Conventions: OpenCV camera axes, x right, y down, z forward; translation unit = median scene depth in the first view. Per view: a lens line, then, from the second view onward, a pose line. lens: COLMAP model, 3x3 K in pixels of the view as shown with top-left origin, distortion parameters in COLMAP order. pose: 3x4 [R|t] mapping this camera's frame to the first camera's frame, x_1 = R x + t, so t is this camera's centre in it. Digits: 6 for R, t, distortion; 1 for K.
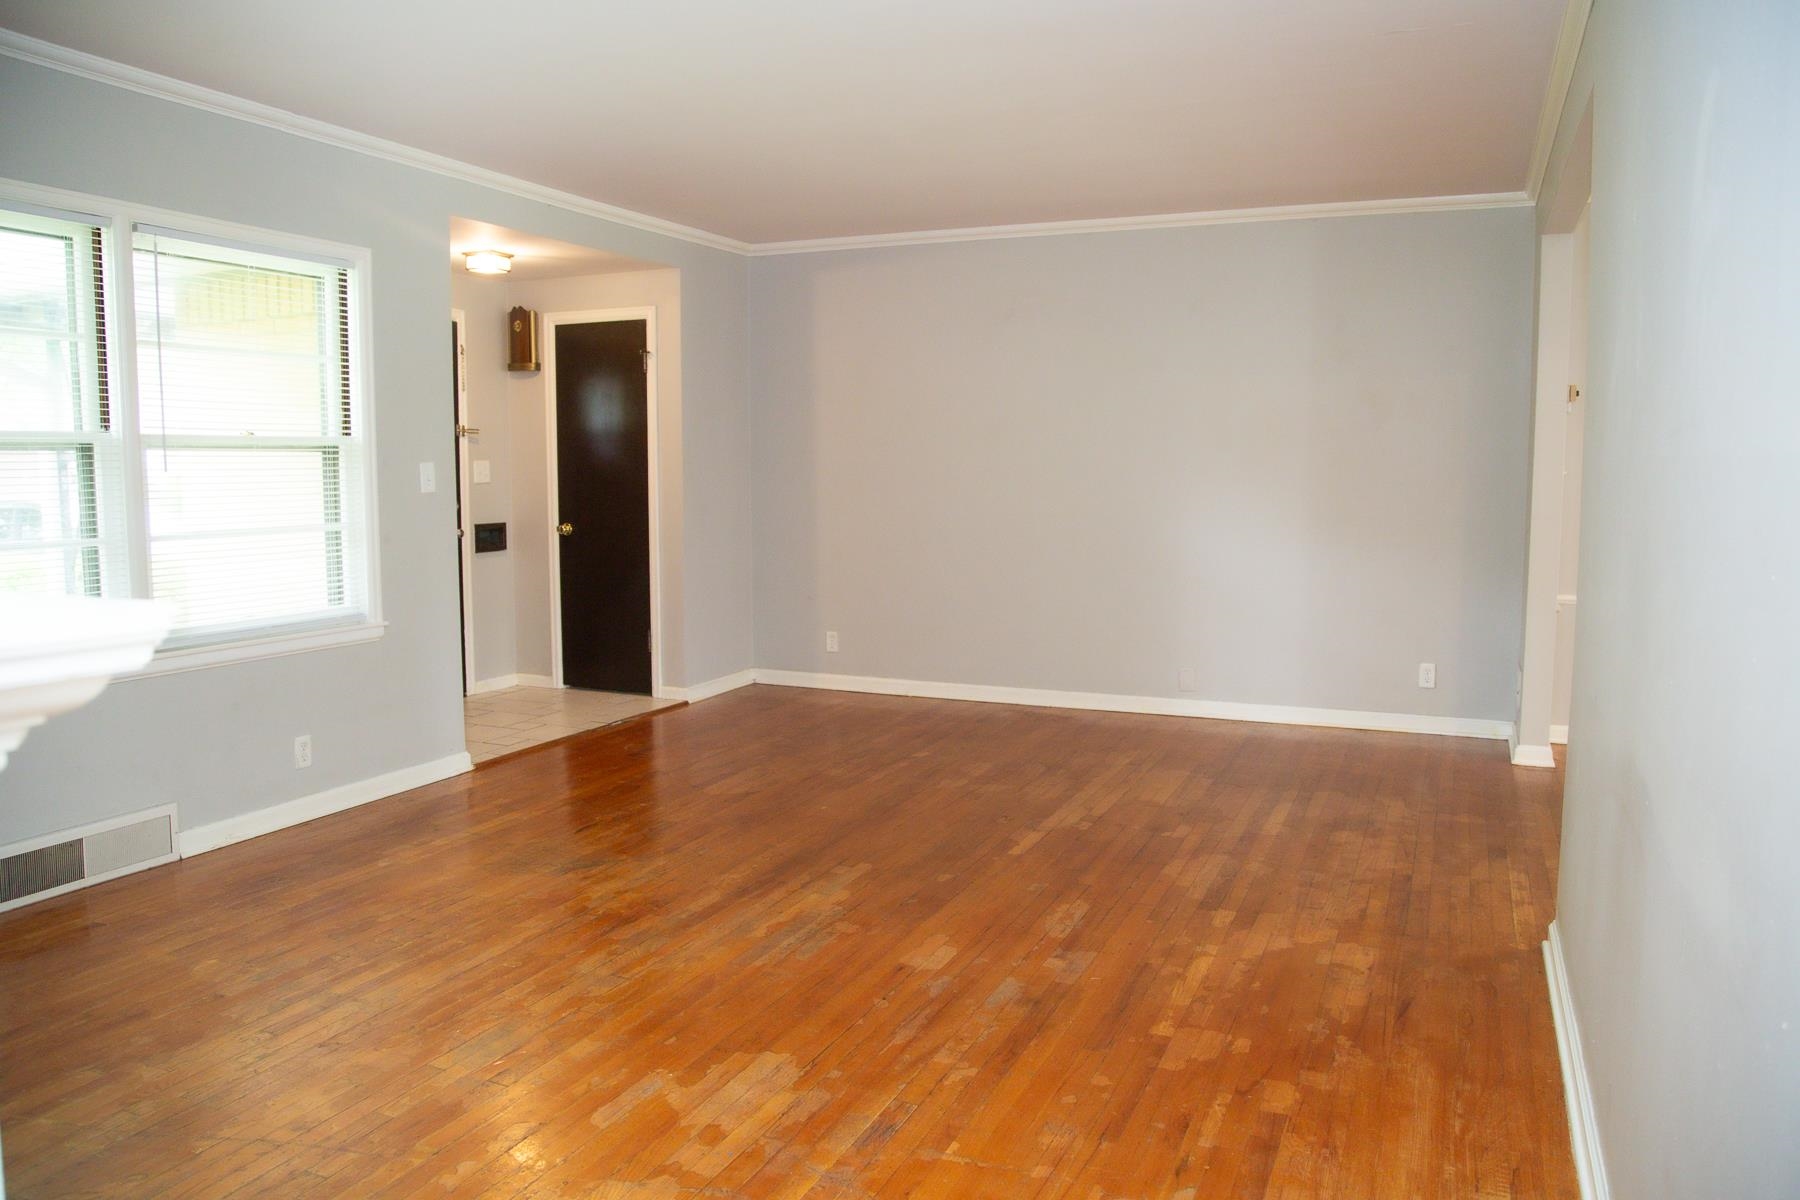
lens RADIAL K [[1260.4, 0, 900.3], [0, 1260.4, 605.0], [0, 0, 1]] dist [-0.072773, -0.003071]
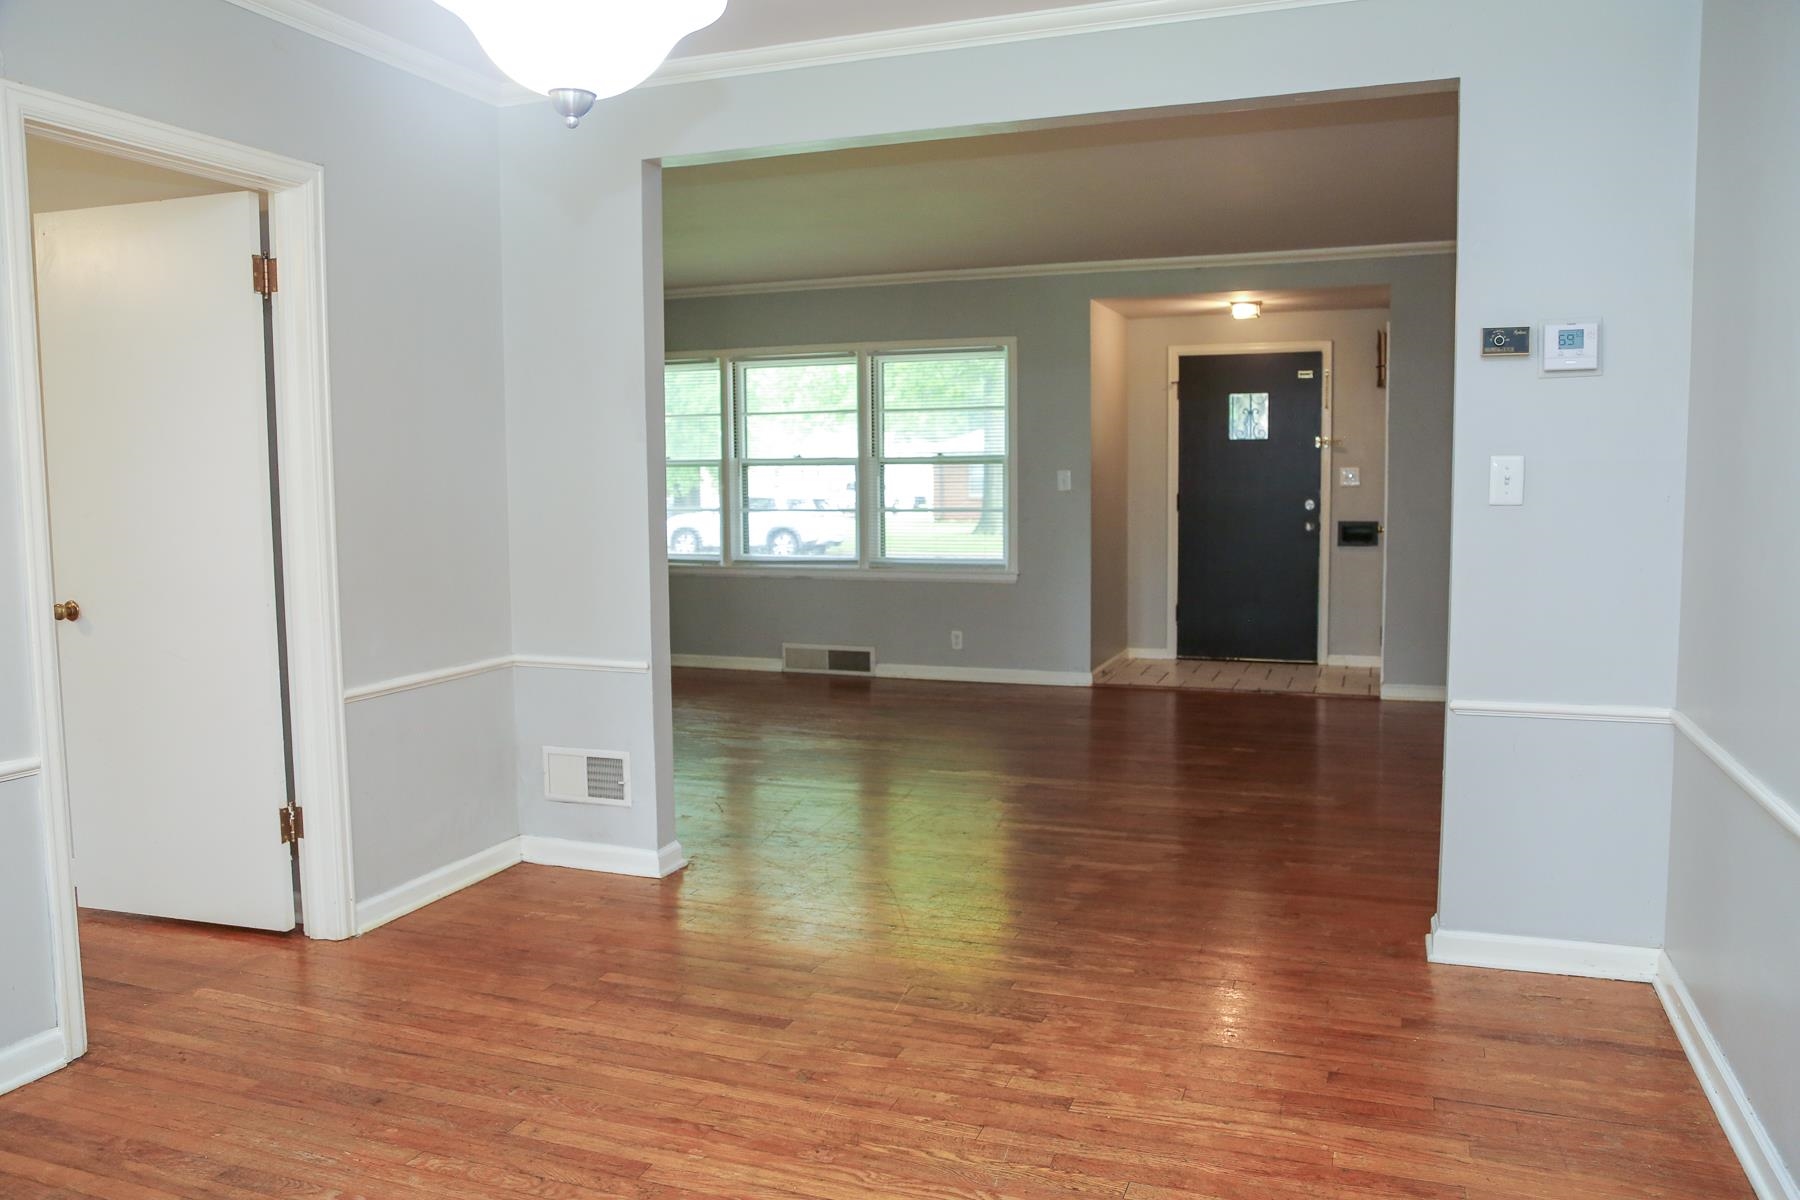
lens RADIAL K [[1309.5, 0, 892.8], [0, 1309.5, 593.0], [0, 0, 1]] dist [-0.080800, 0.009151]
pose [[0.067496, 0.086986, -0.993920, 1.111937], [-0.100233, 0.991743, 0.079989, -0.069908], [0.992672, 0.094225, 0.075657, 0.652503]]
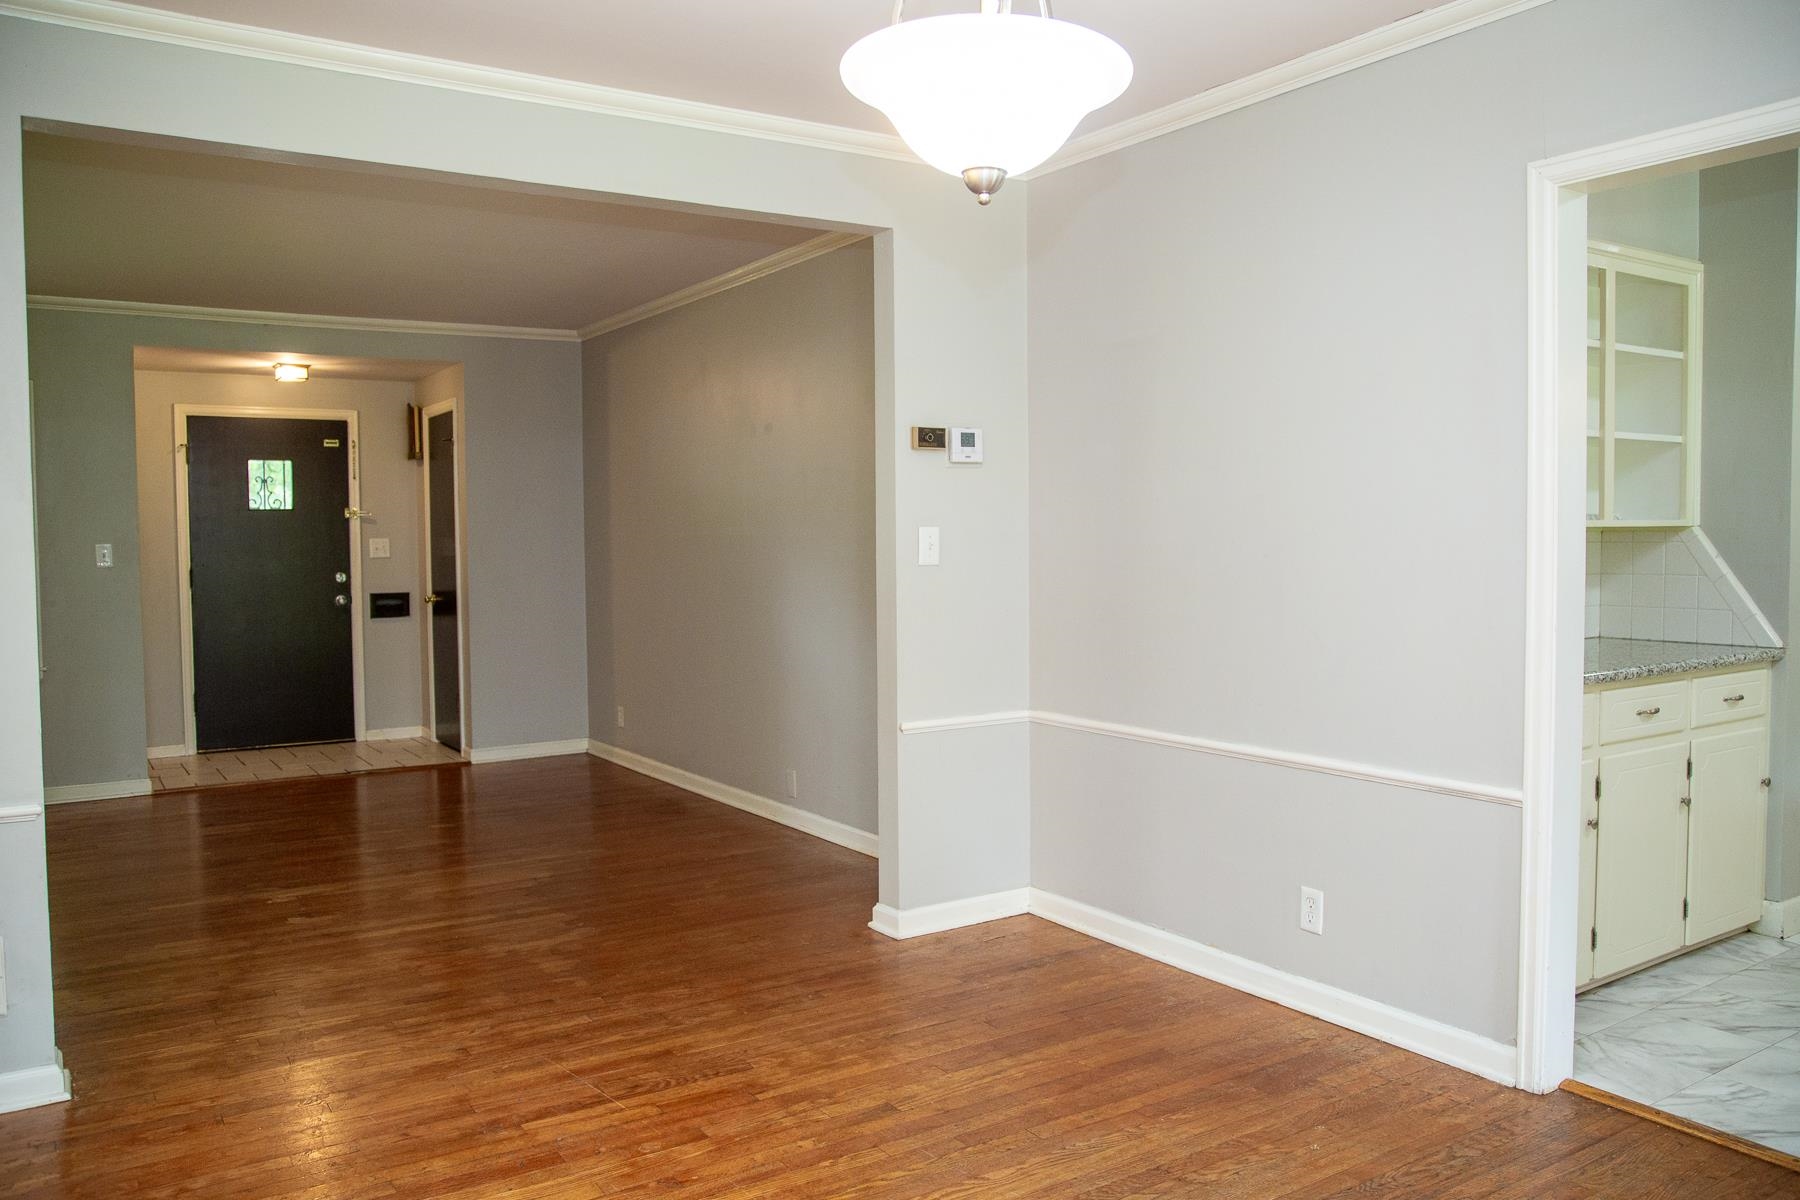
lens RADIAL K [[1333.6, 0, 896.1], [0, 1333.6, 604.5], [0, 0, 1]] dist [-0.094677, 0.058483]
pose [[0.840485, 0.018210, -0.541528, 0.953533], [-0.048779, 0.997920, -0.042150, -0.035227], [0.539634, 0.061842, 0.839625, 0.315867]]
